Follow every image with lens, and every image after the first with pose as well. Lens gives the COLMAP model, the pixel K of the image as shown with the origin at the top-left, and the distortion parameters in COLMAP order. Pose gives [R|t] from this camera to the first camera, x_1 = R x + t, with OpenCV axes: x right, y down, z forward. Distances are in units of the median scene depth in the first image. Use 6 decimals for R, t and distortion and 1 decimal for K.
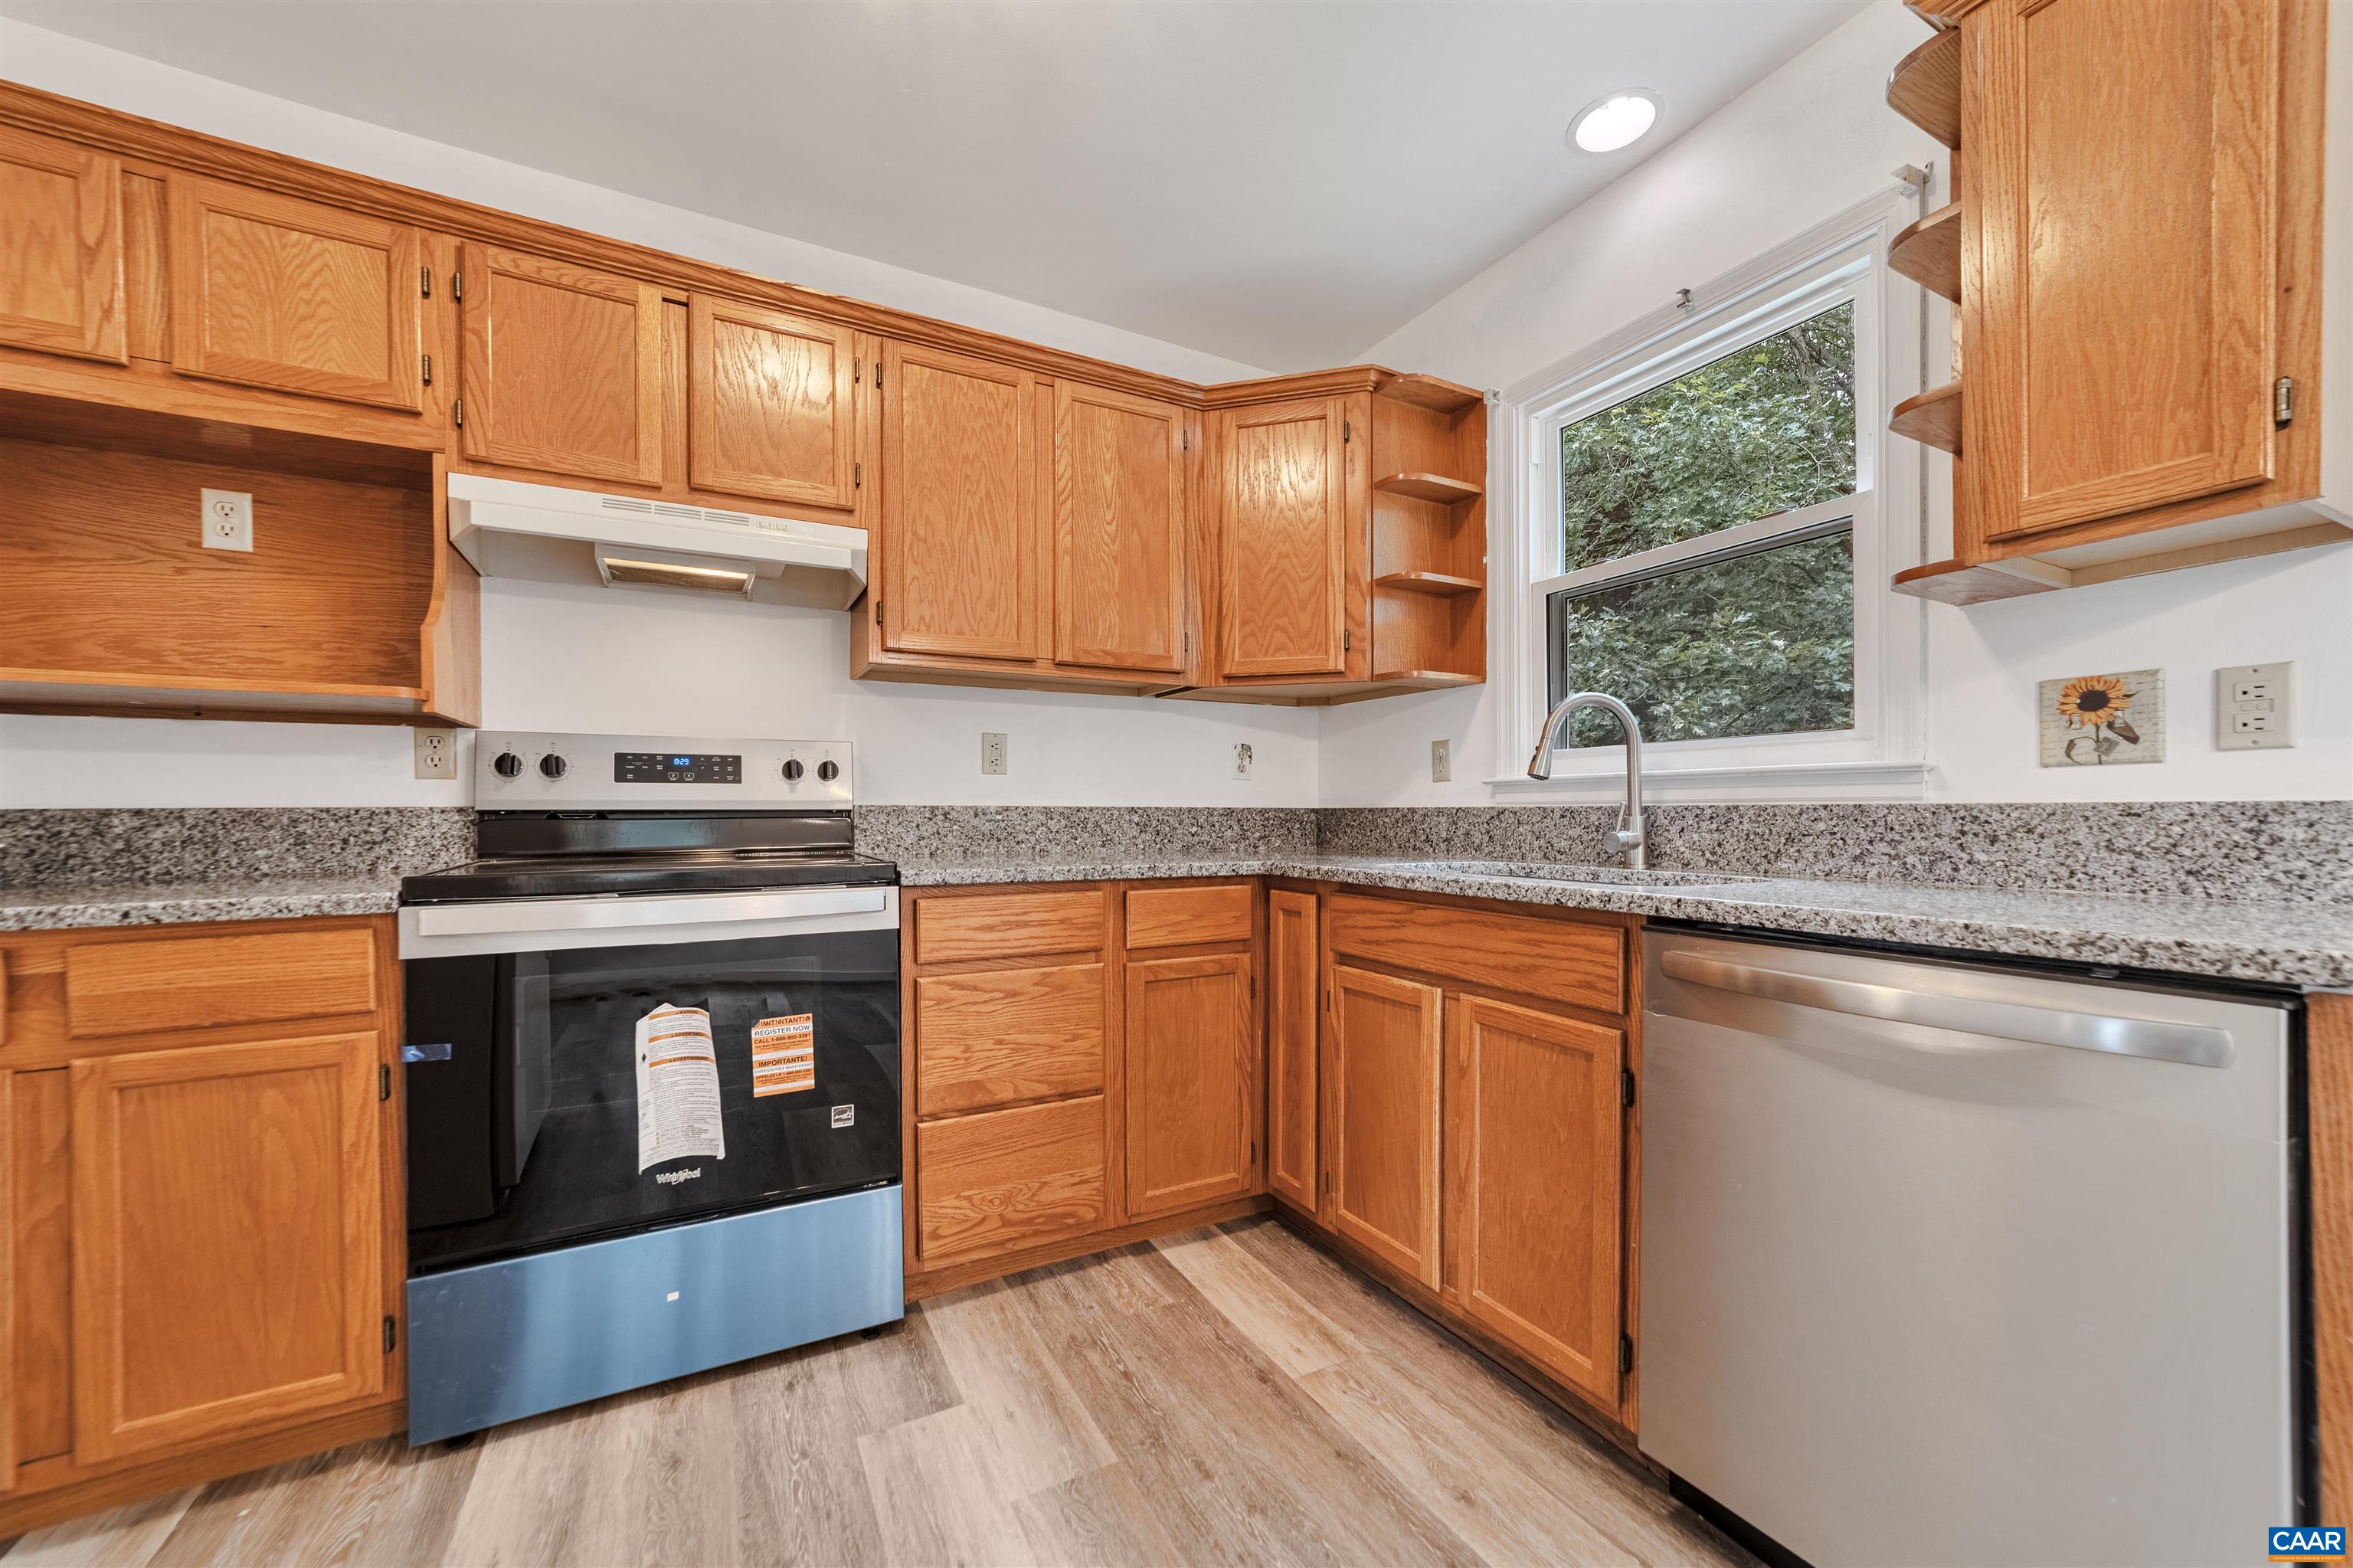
lens RADIAL K [[905.4, 0, 1178.9], [0, 905.4, 820.1], [0, 0, 1]] dist [-0.017417, 0.007883]
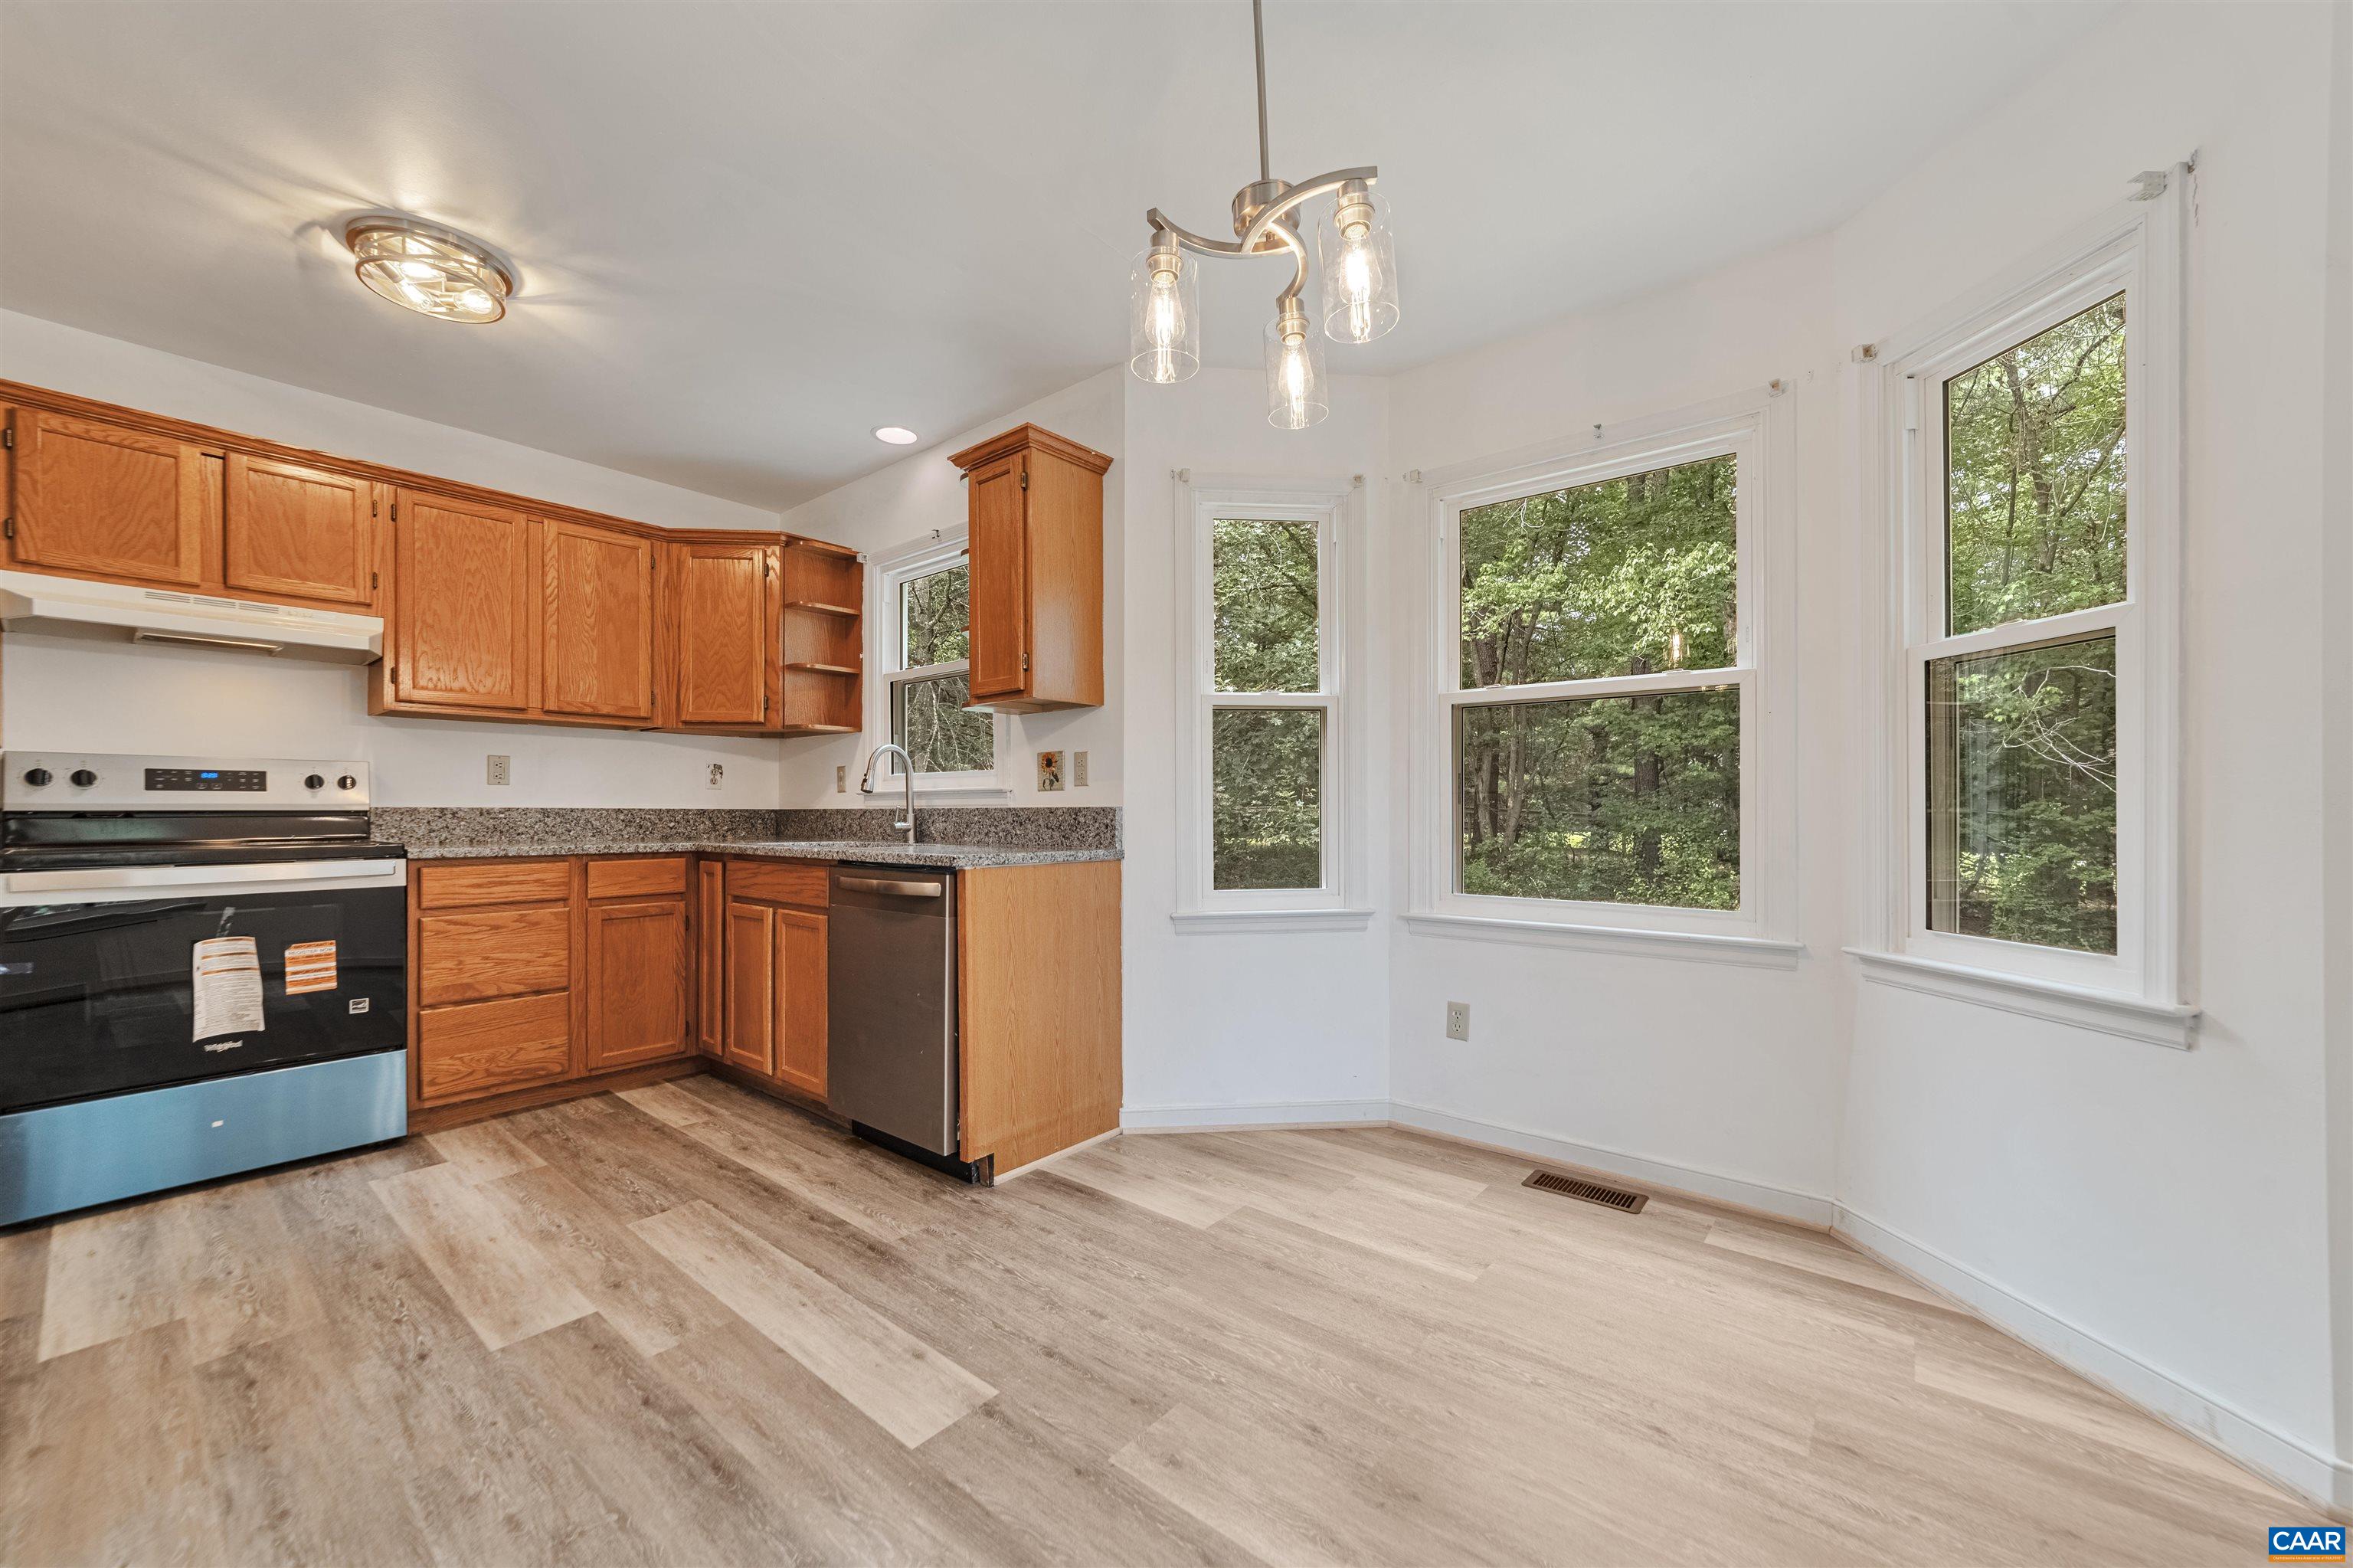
lens RADIAL K [[903.1, 0, 1178.7], [0, 903.1, 806.6], [0, 0, 1]] dist [-0.013375, 0.007637]
pose [[0.925911, 0.001403, 0.377740, 0.313886], [0.004192, 0.999893, -0.013989, 0.008073], [-0.377719, 0.014536, 0.925806, -0.870379]]
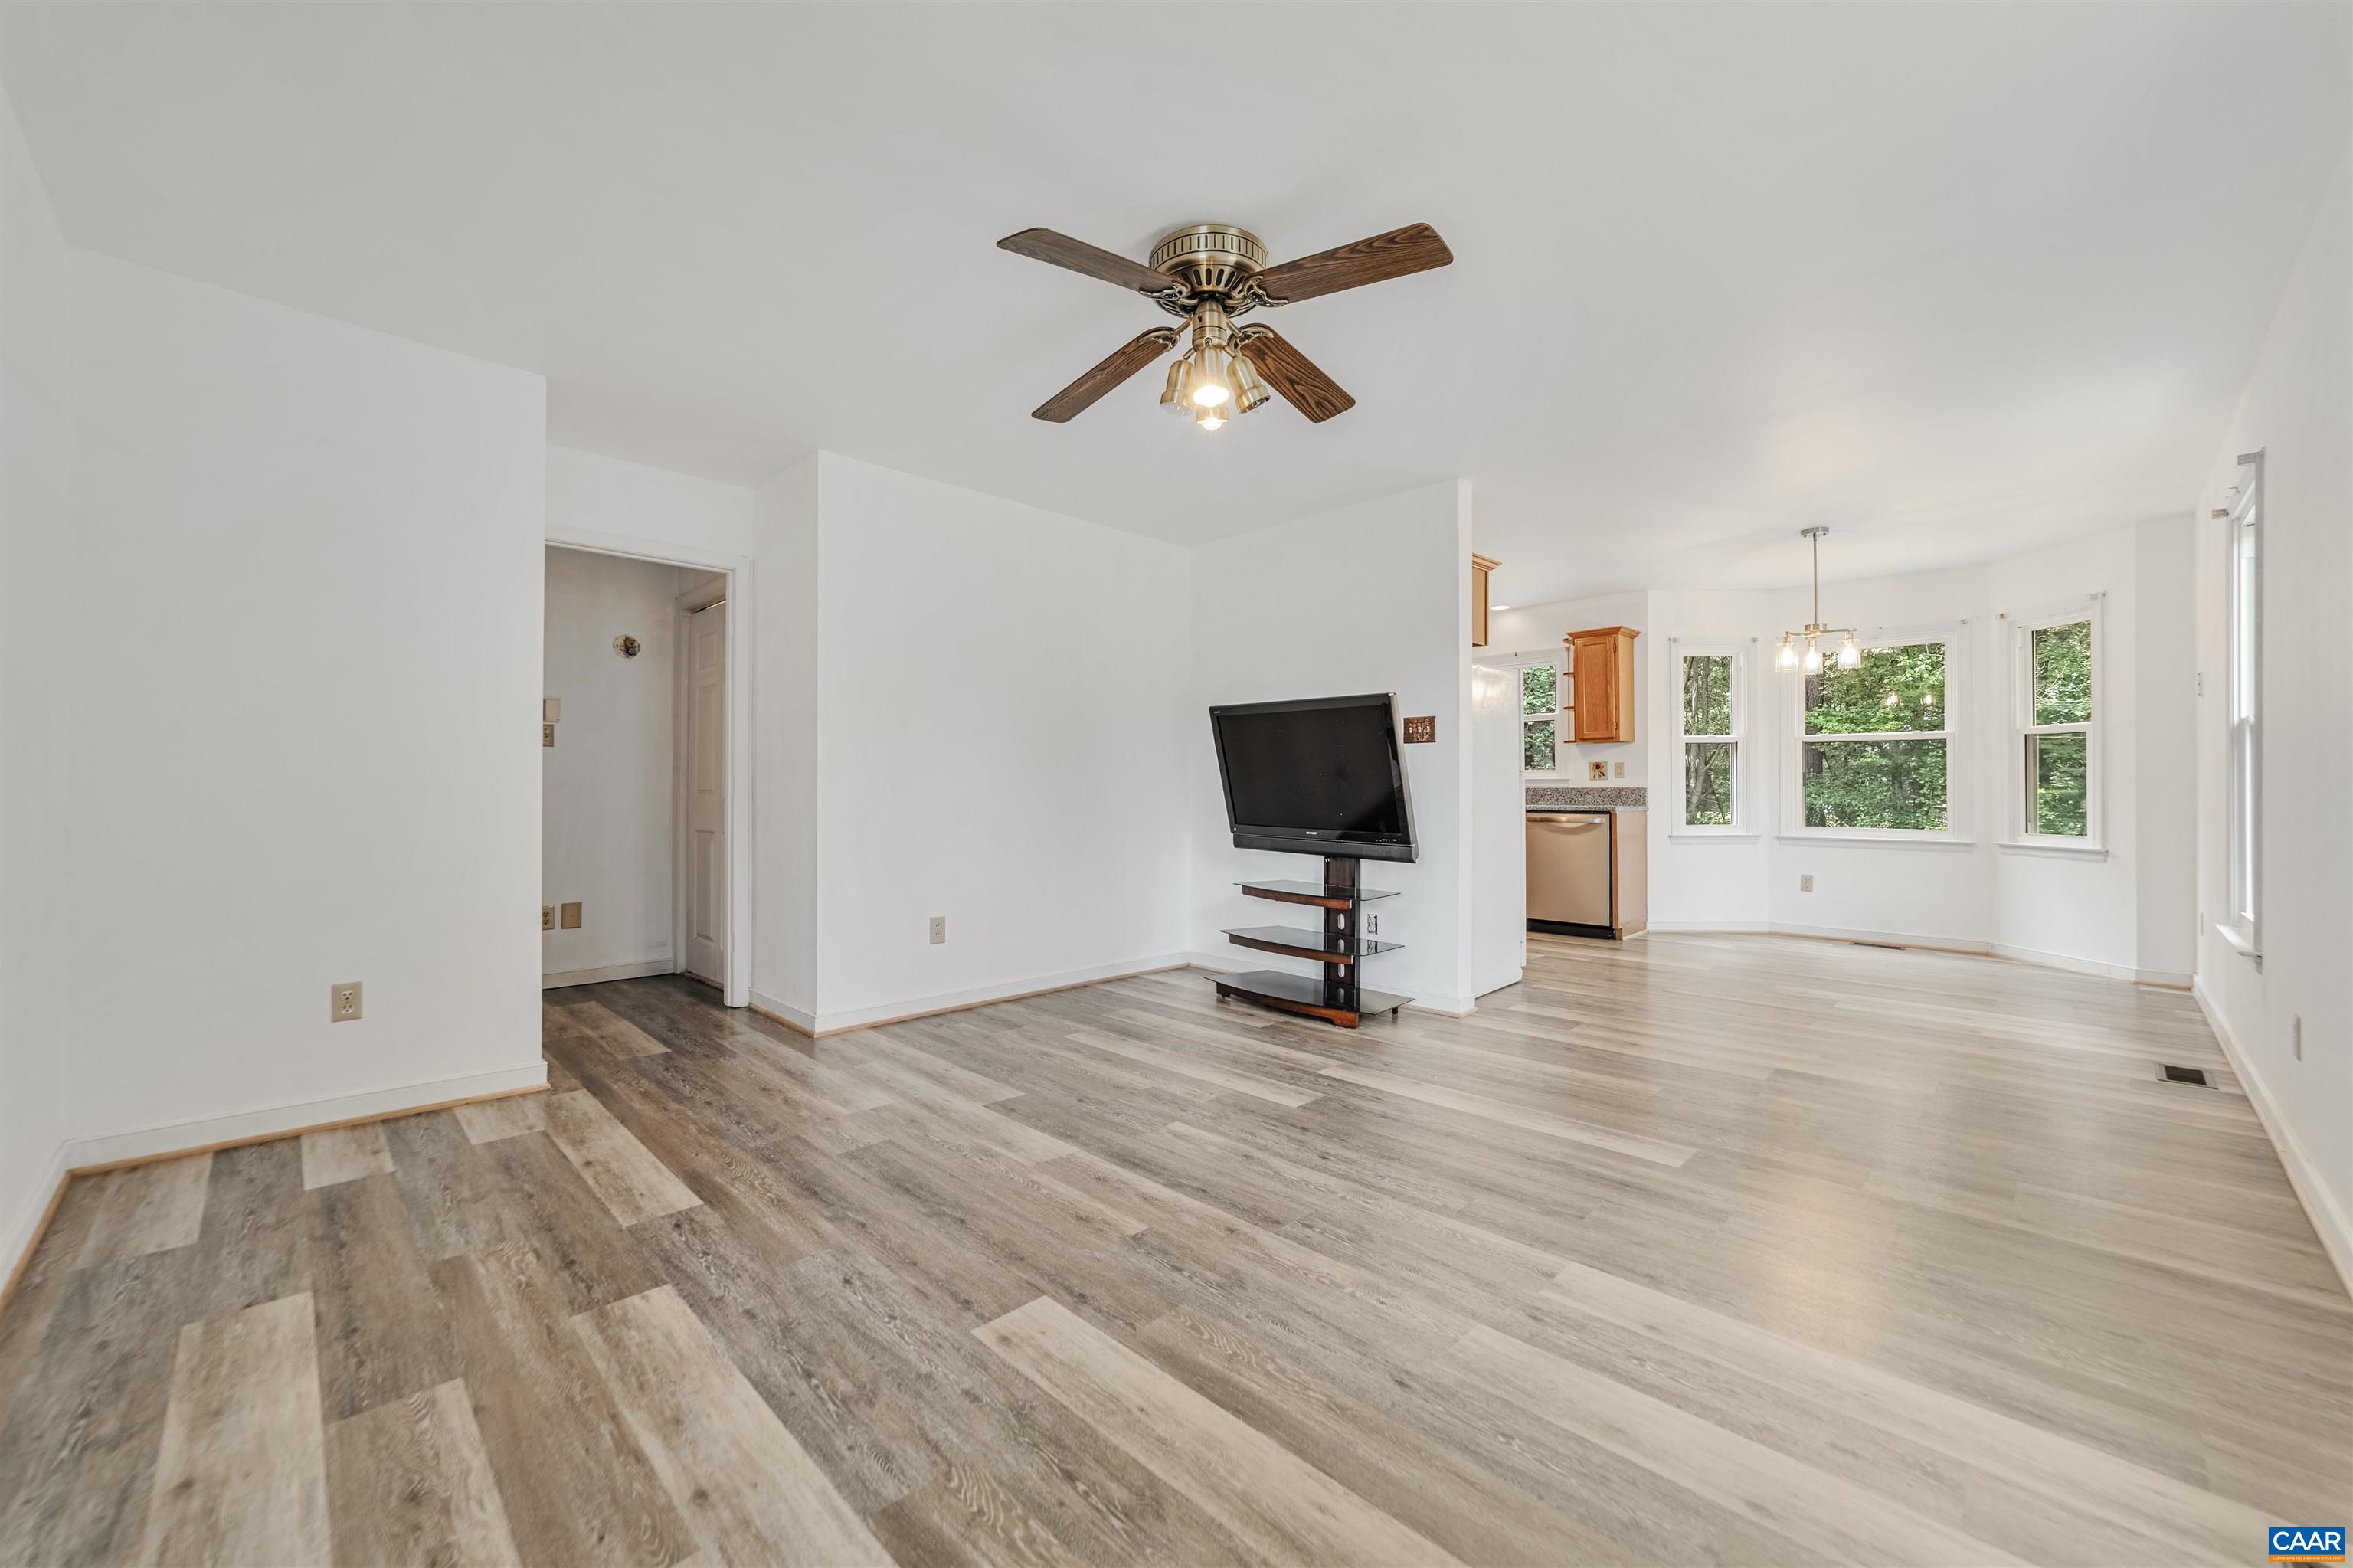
lens RADIAL K [[917.6, 0, 1178.8], [0, 917.6, 798.6], [0, 0, 1]] dist [-0.018547, 0.011470]
pose [[0.956682, -0.001946, 0.291130, -1.847293], [0.003017, 0.999990, -0.003229, 0.034550], [-0.291121, 0.003968, 0.956678, -2.188991]]
